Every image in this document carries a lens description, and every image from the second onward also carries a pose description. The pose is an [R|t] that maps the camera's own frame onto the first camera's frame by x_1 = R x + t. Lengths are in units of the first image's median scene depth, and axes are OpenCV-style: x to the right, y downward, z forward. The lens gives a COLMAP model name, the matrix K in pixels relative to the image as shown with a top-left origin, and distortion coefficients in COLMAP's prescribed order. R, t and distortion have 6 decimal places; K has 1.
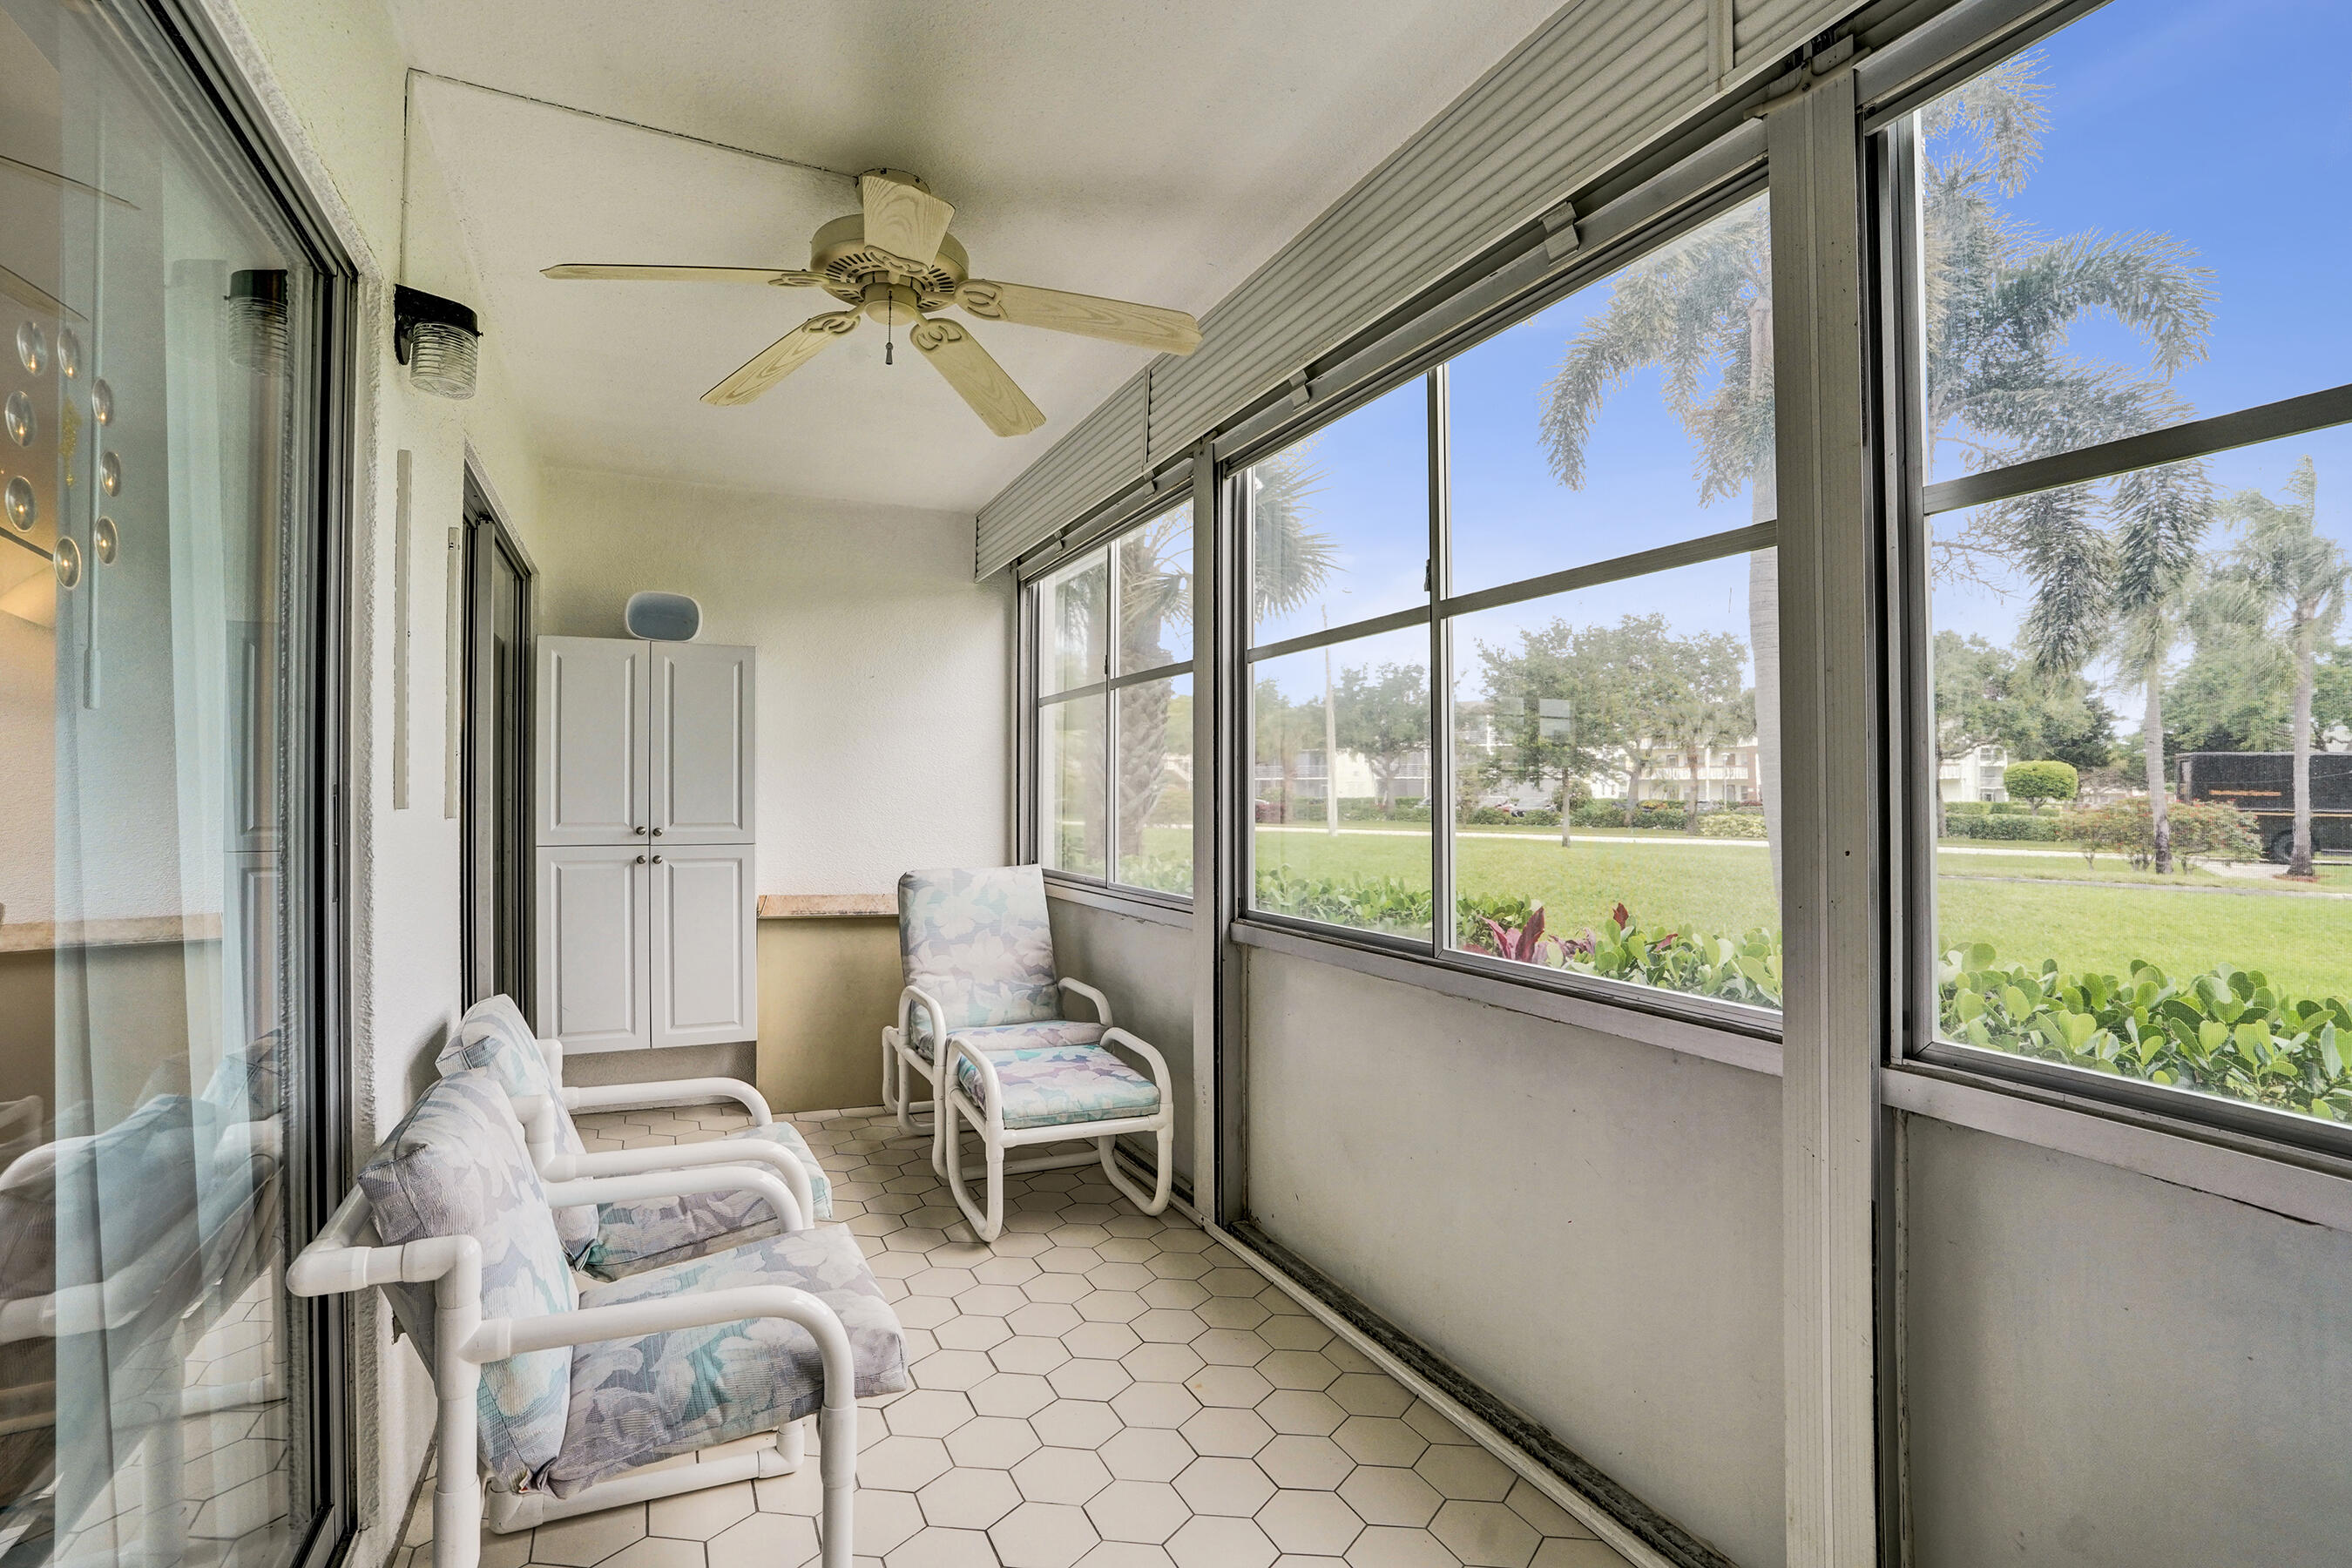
lens RADIAL K [[1085.7, 0, 1160.9], [0, 1085.7, 788.1], [0, 0, 1]] dist [-0.000211, -0.000068]
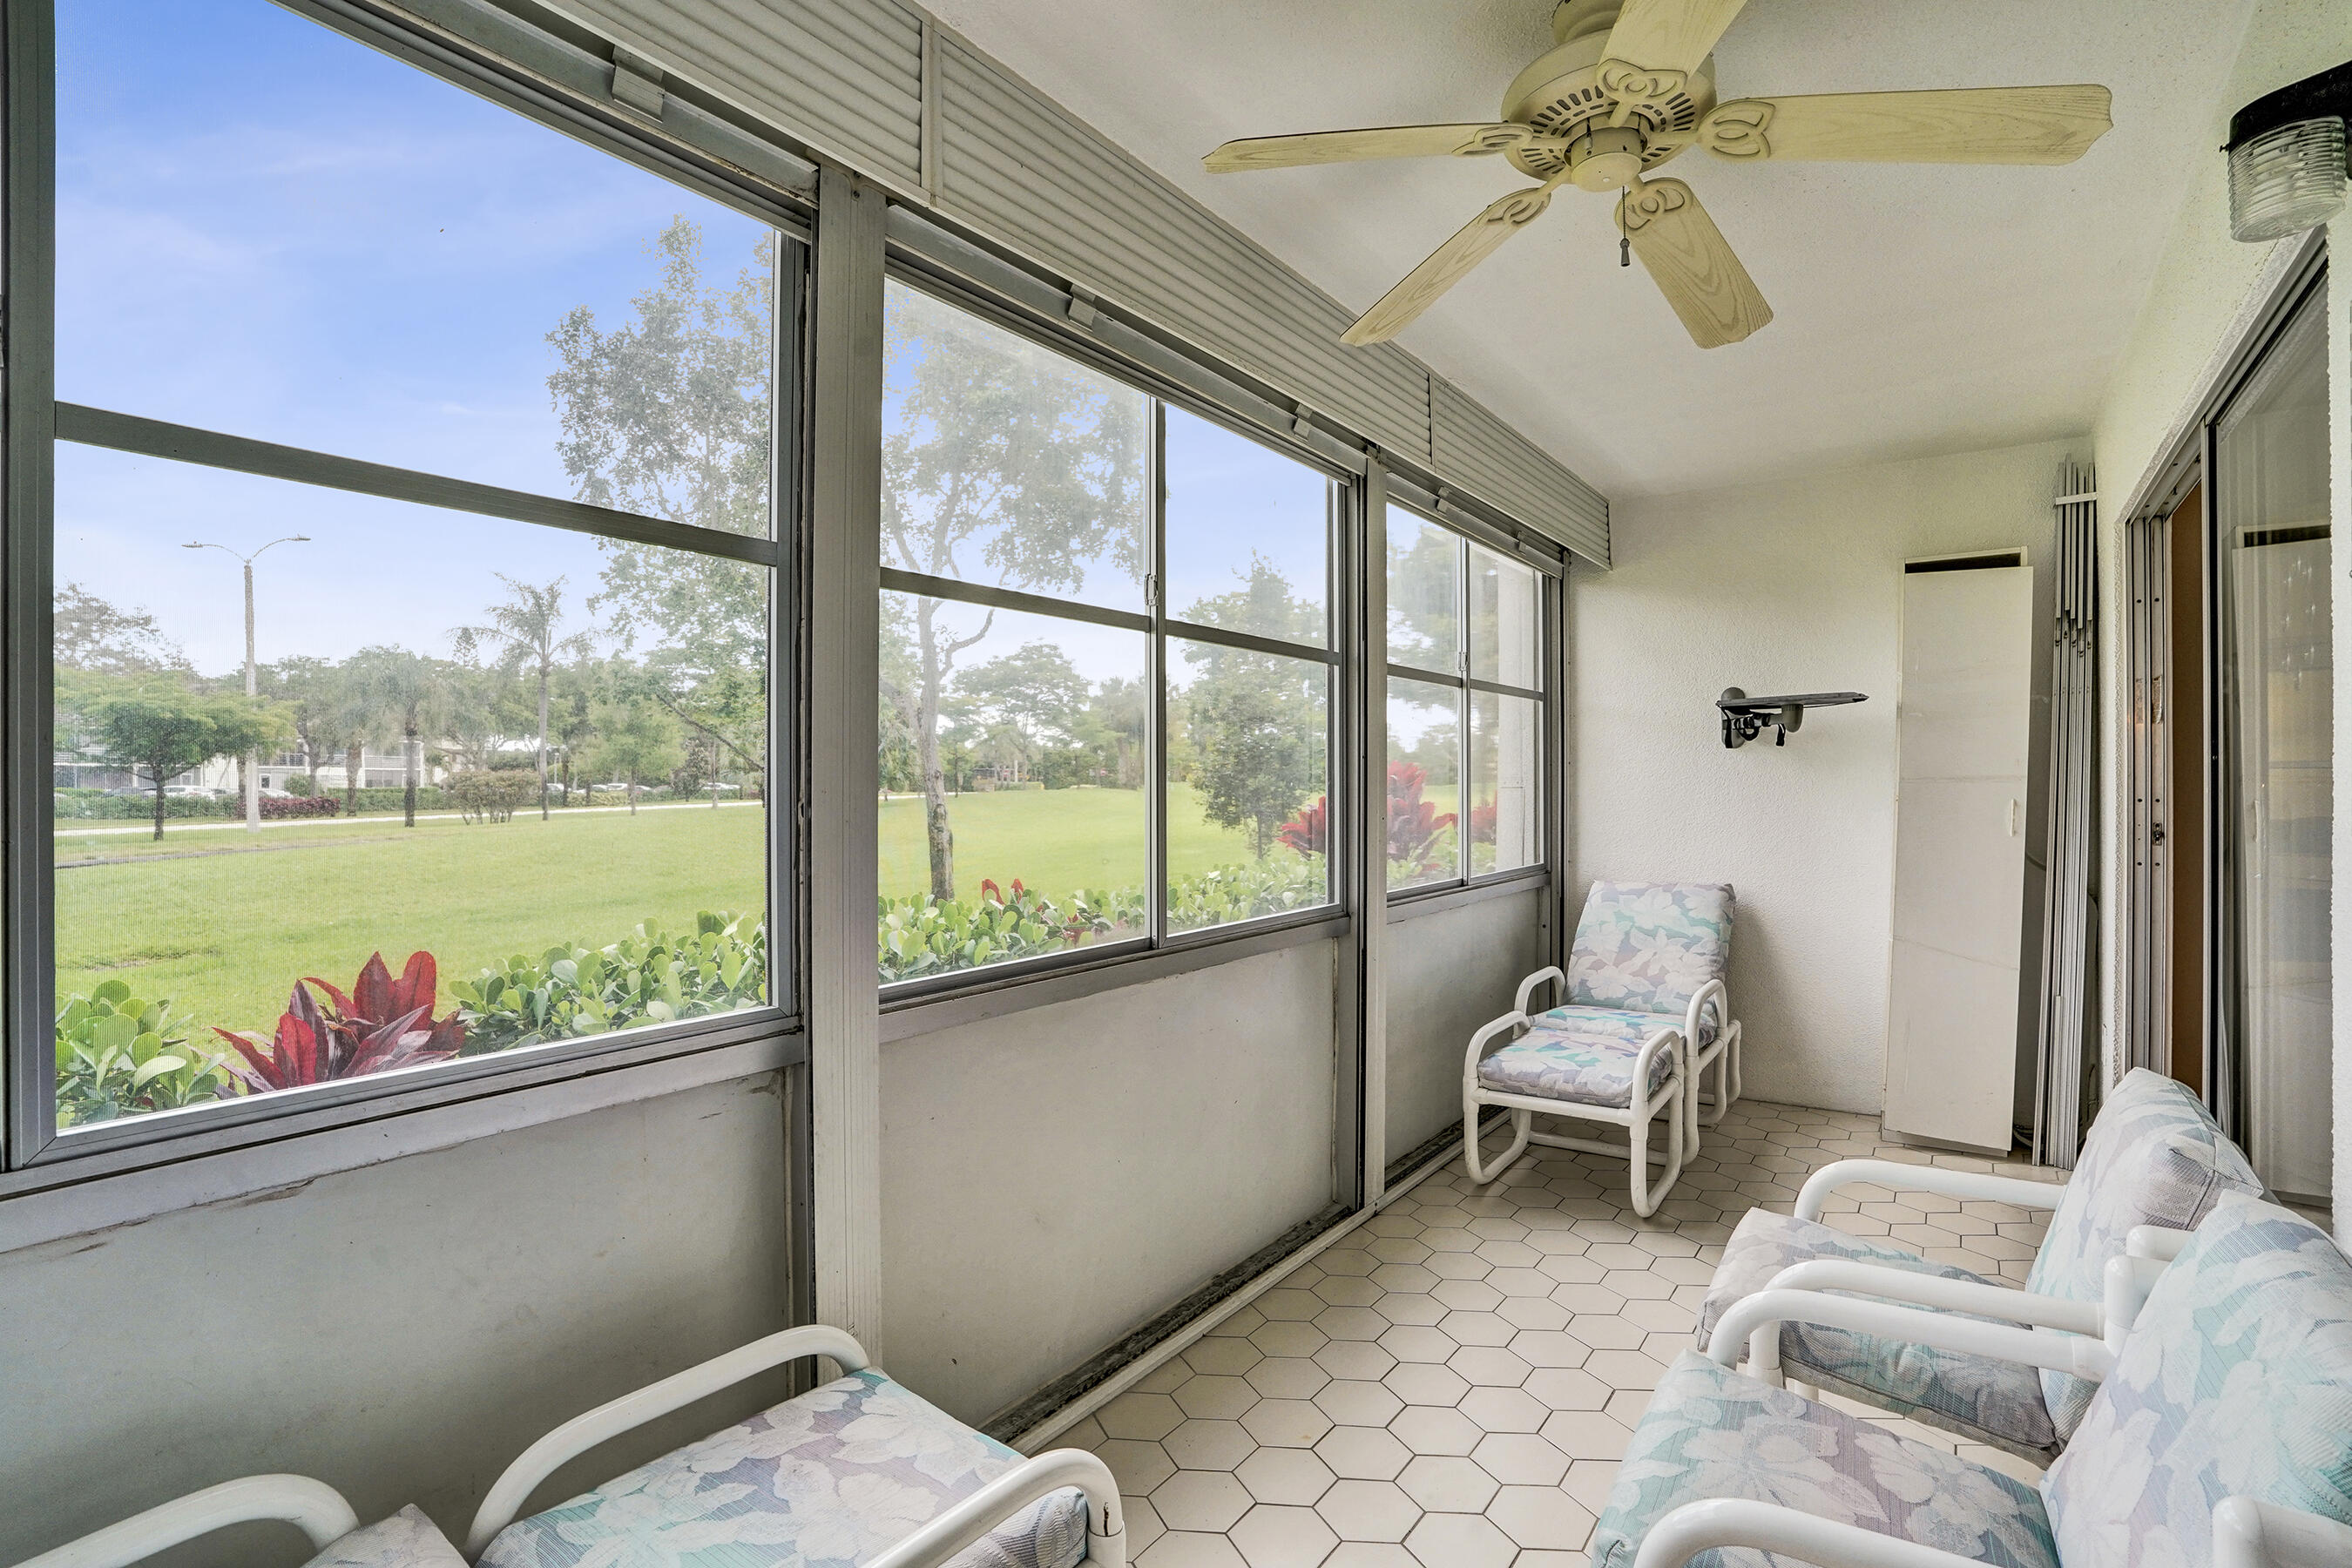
lens RADIAL K [[1085.7, 0, 1162.2], [0, 1085.7, 792.9], [0, 0, 1]] dist [-0.000211, -0.000068]
pose [[-0.468470, 0.009490, 0.883428, -0.704197], [-0.001123, 0.999935, -0.011337, 0.016141], [-0.883479, -0.006303, -0.468429, 1.502326]]
